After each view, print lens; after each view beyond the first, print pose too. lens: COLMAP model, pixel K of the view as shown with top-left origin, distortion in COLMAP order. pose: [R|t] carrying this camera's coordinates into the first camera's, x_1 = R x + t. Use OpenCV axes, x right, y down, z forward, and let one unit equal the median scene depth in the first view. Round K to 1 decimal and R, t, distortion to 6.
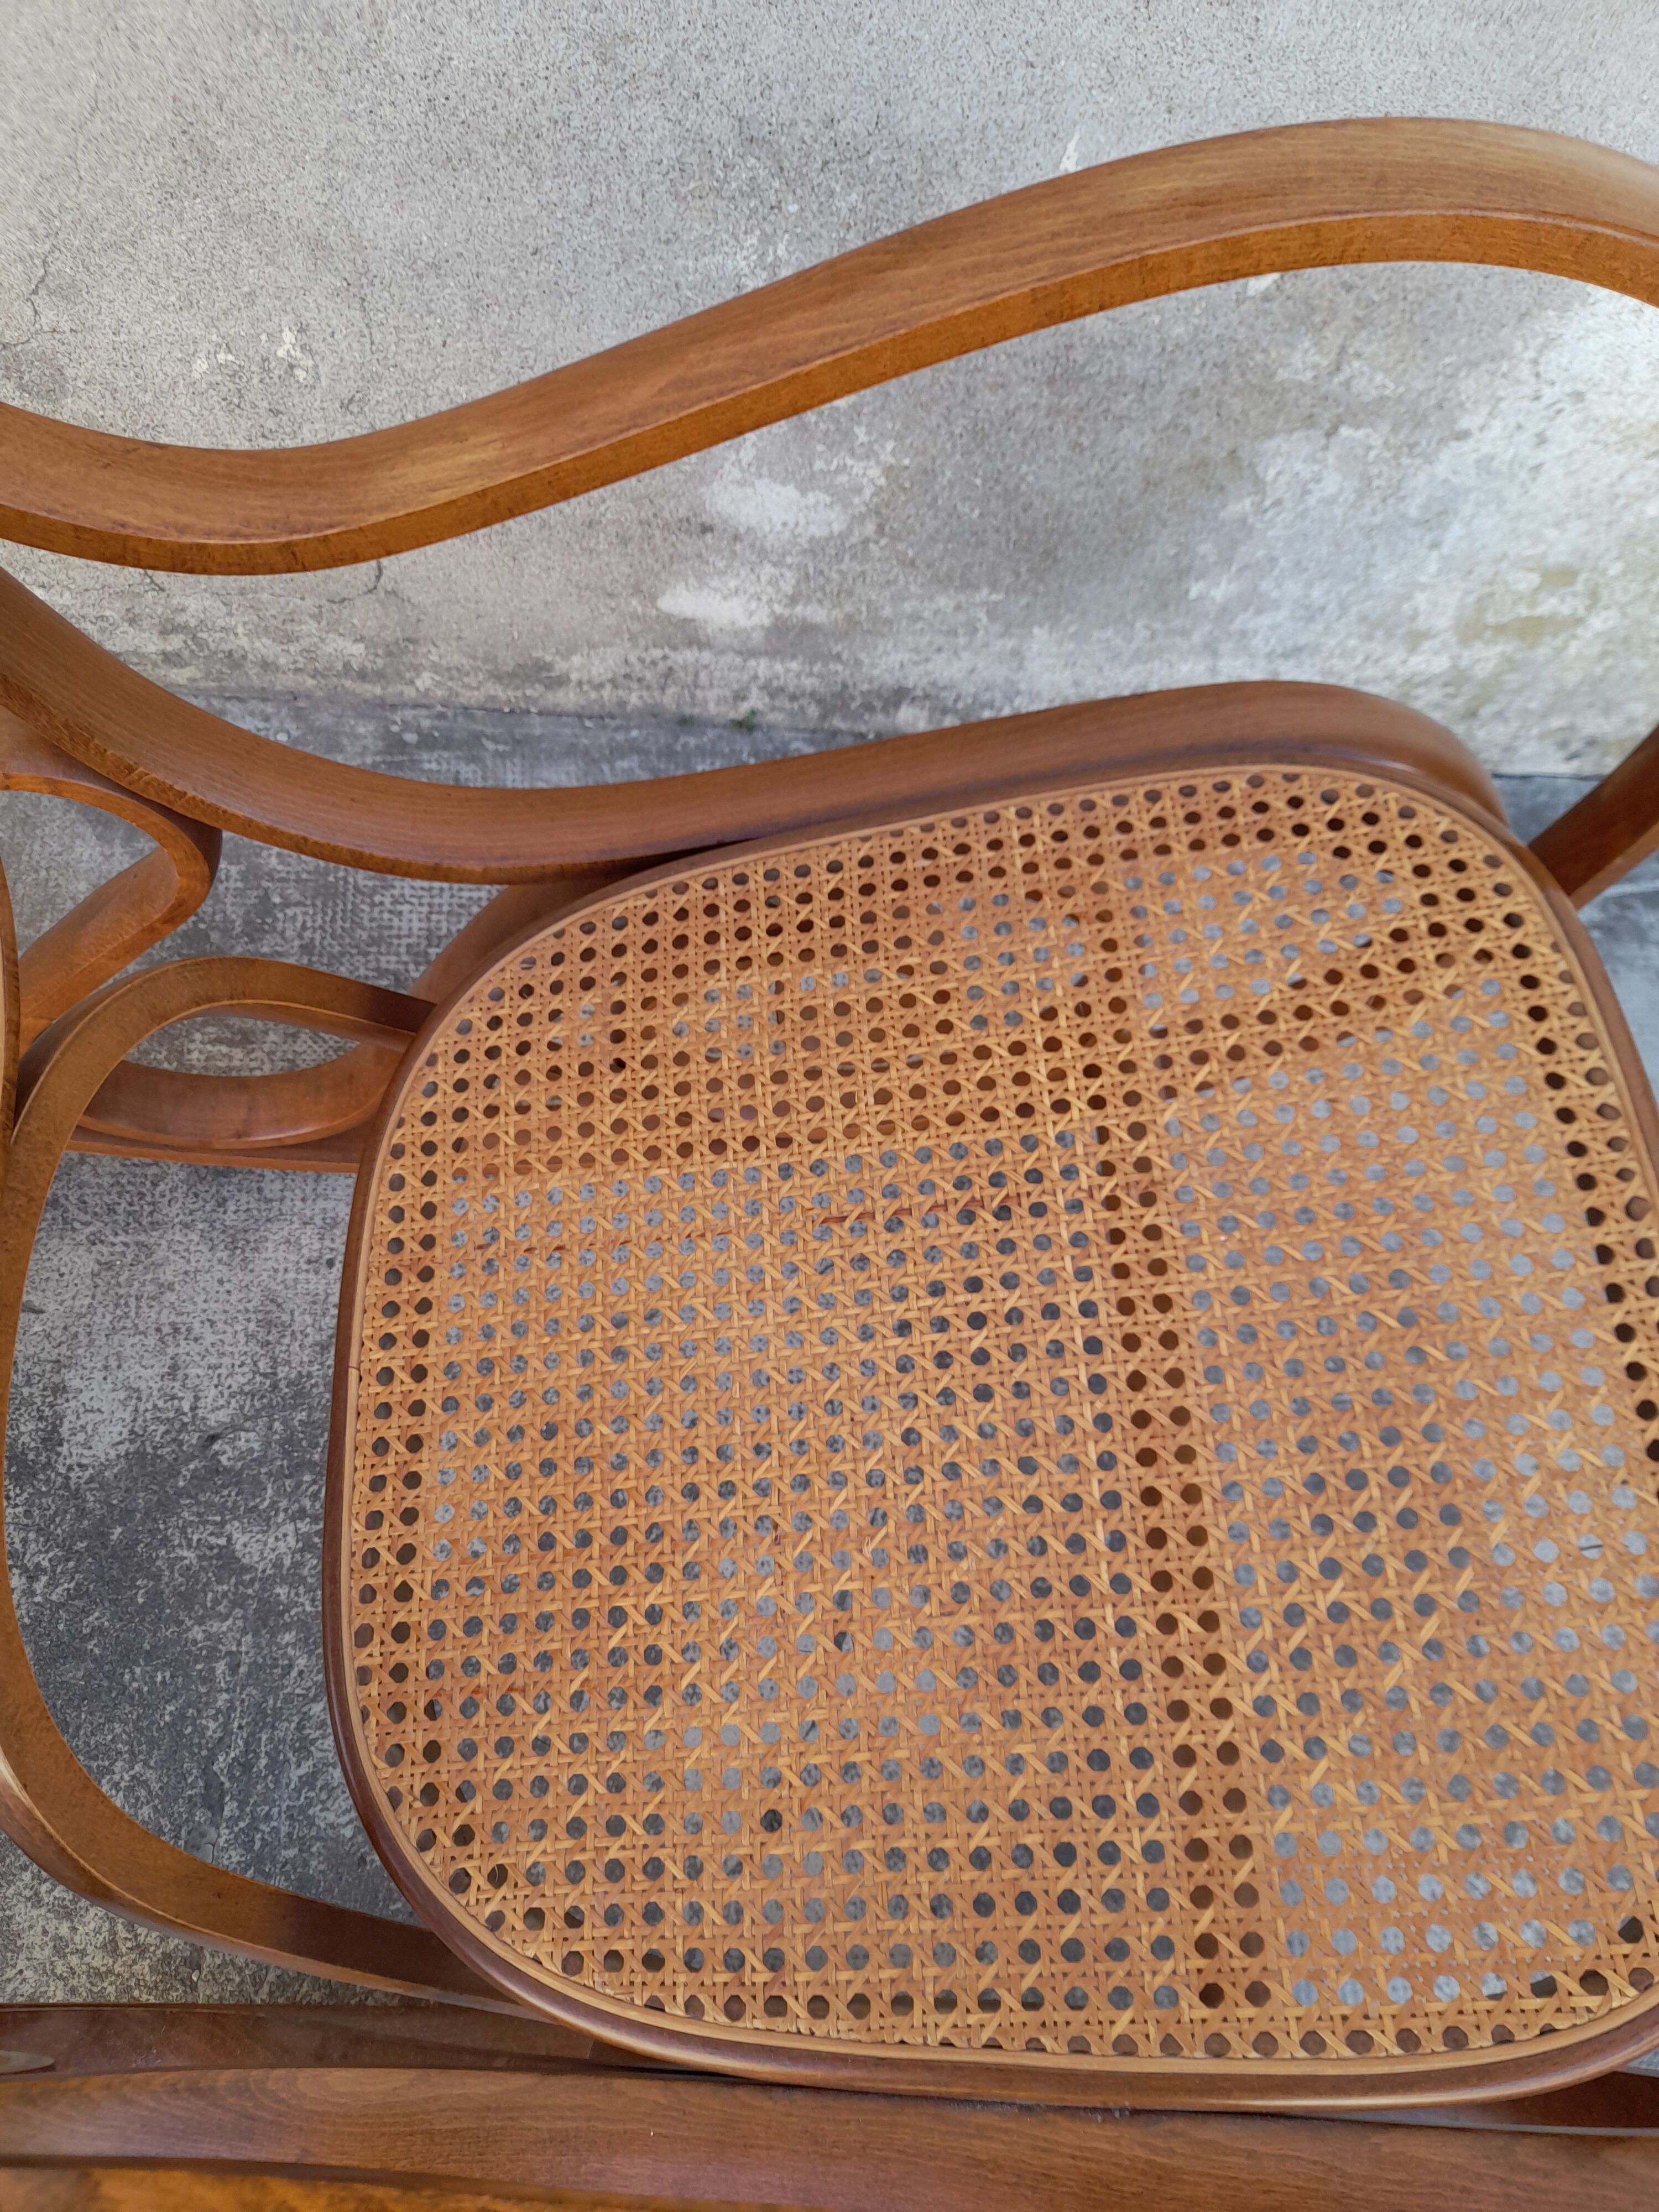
lens RADIAL K [[1766.2, 0, 828.0], [0, 1766.2, 1045.9], [0, 0, 1]] dist [0.040363, -0.062926]
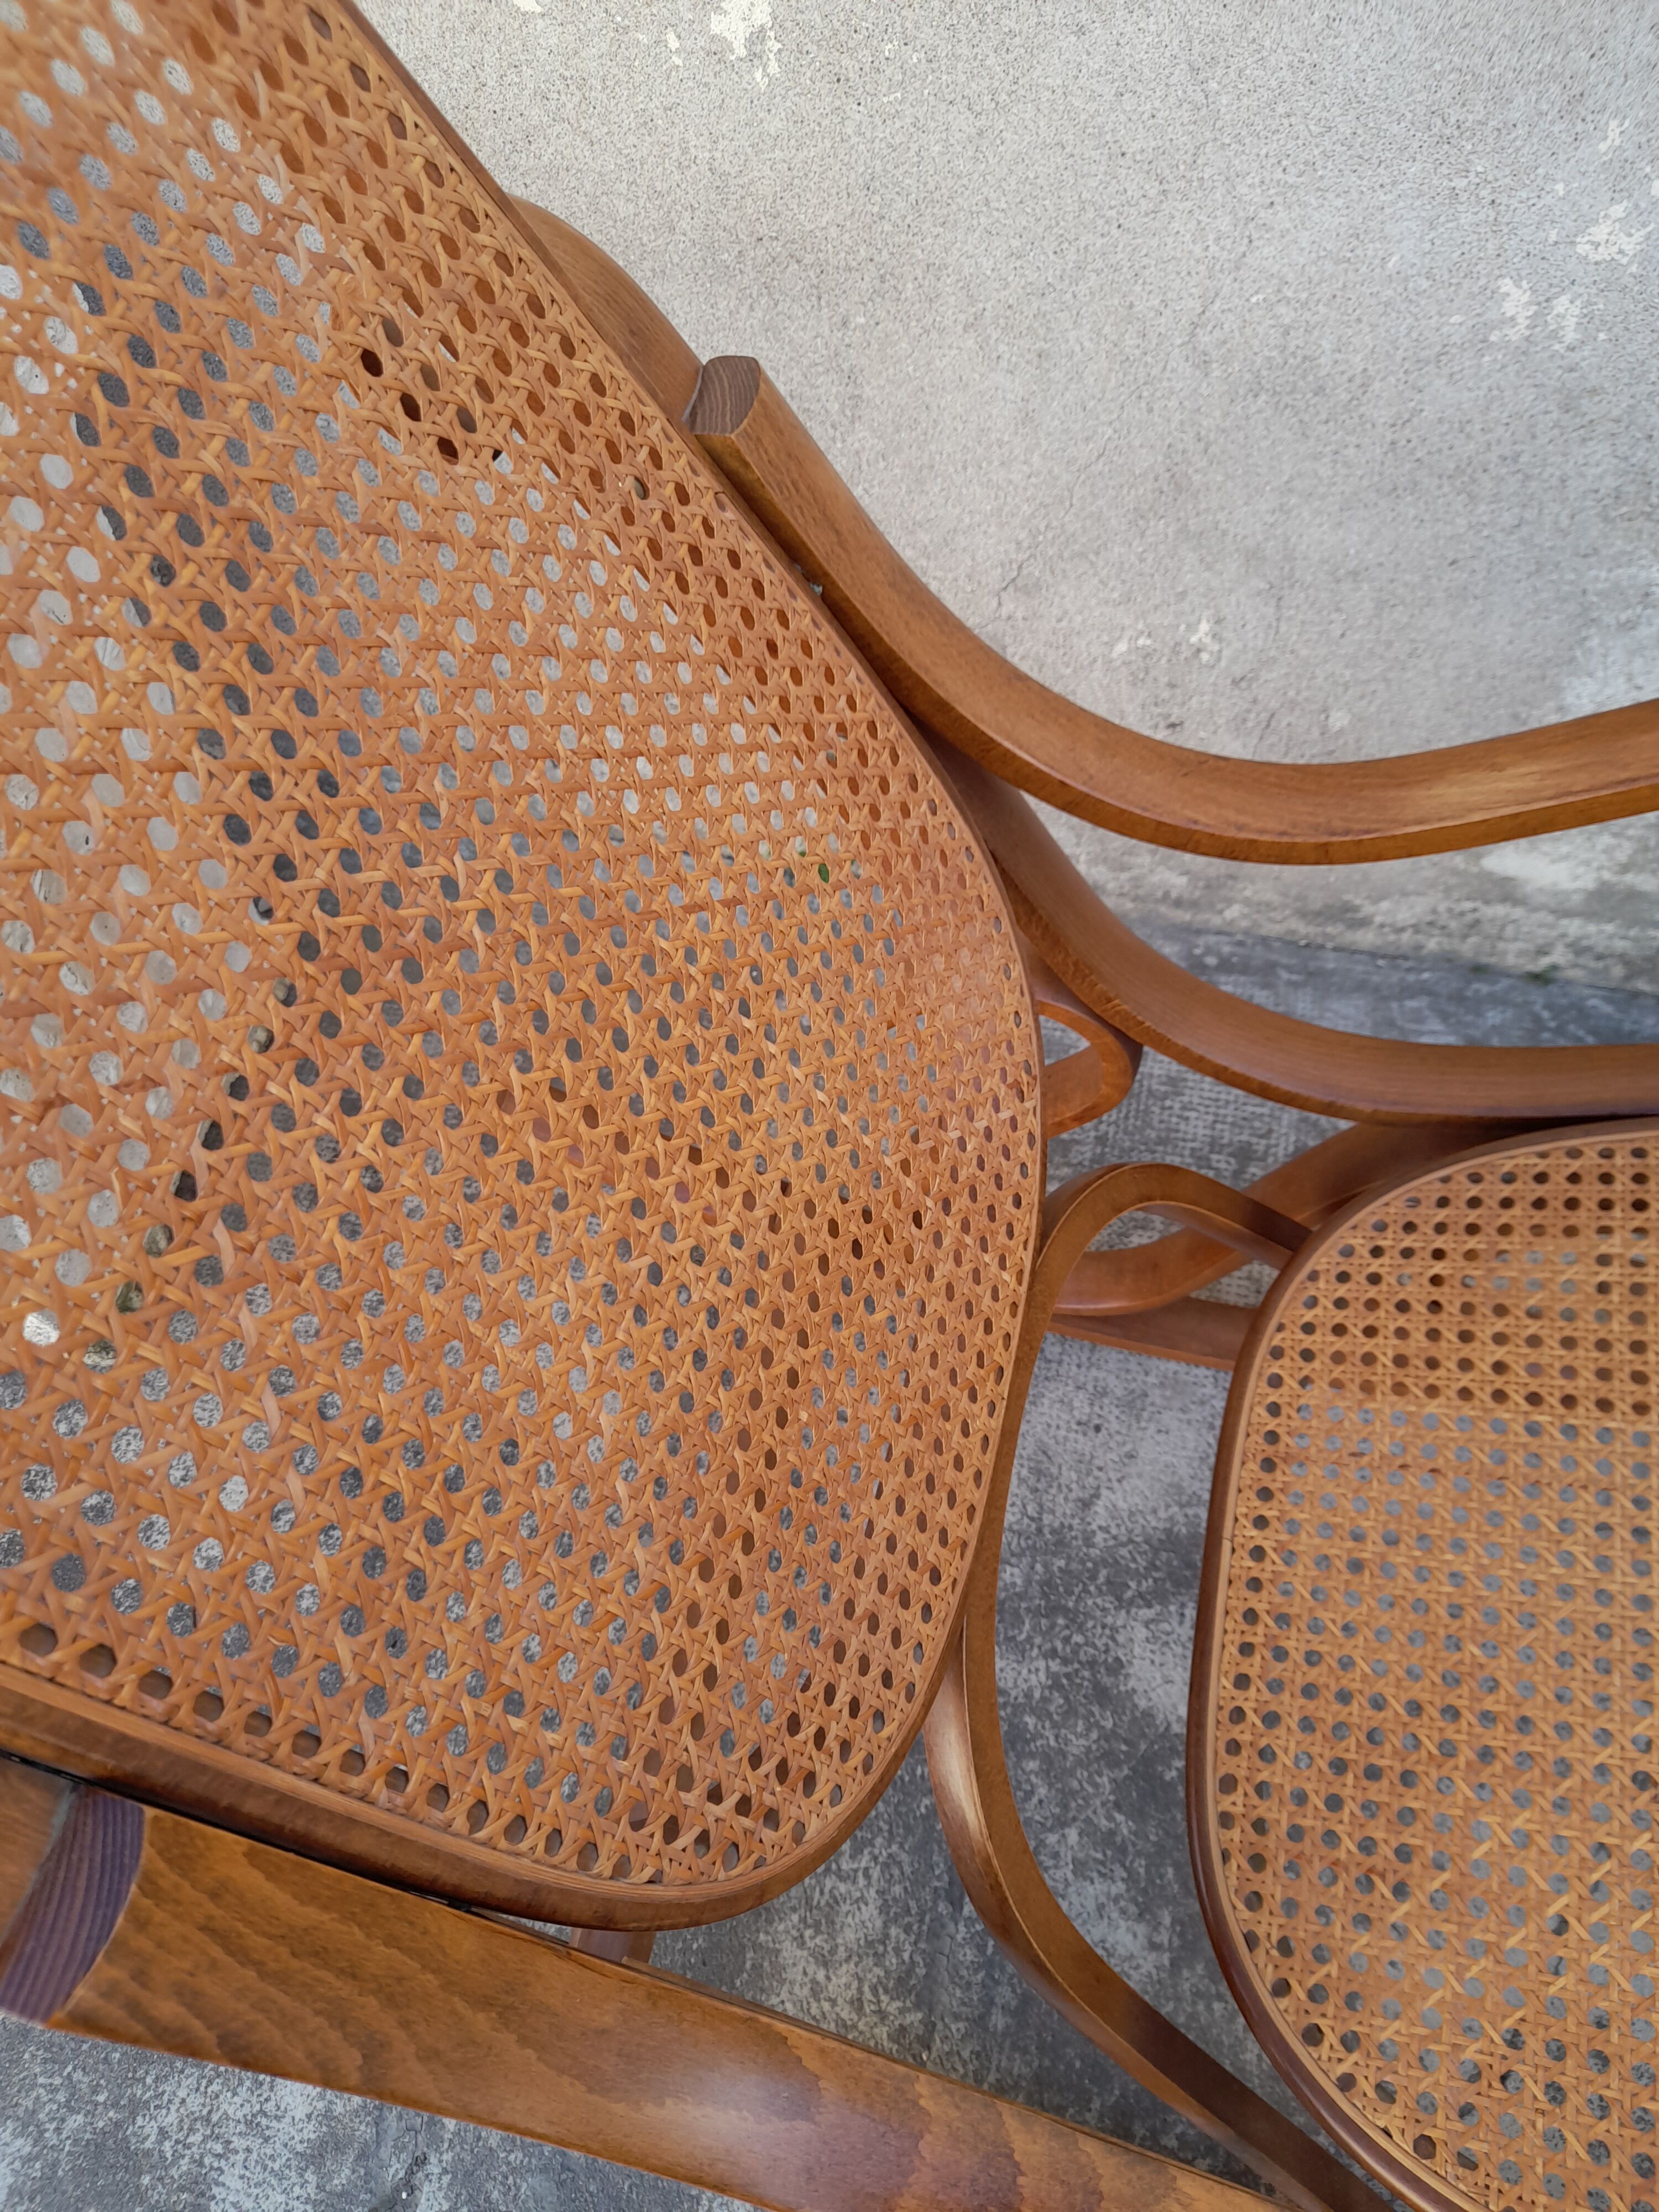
lens RADIAL K [[1708.6, 0, 829.1], [0, 1708.6, 1052.7], [0, 0, 1]] dist [0.029839, -0.040658]
pose [[0.924554, 0.111572, -0.364351, -0.129324], [-0.149015, 0.985892, -0.076230, -0.002914], [0.350705, 0.124773, 0.928137, -0.131897]]
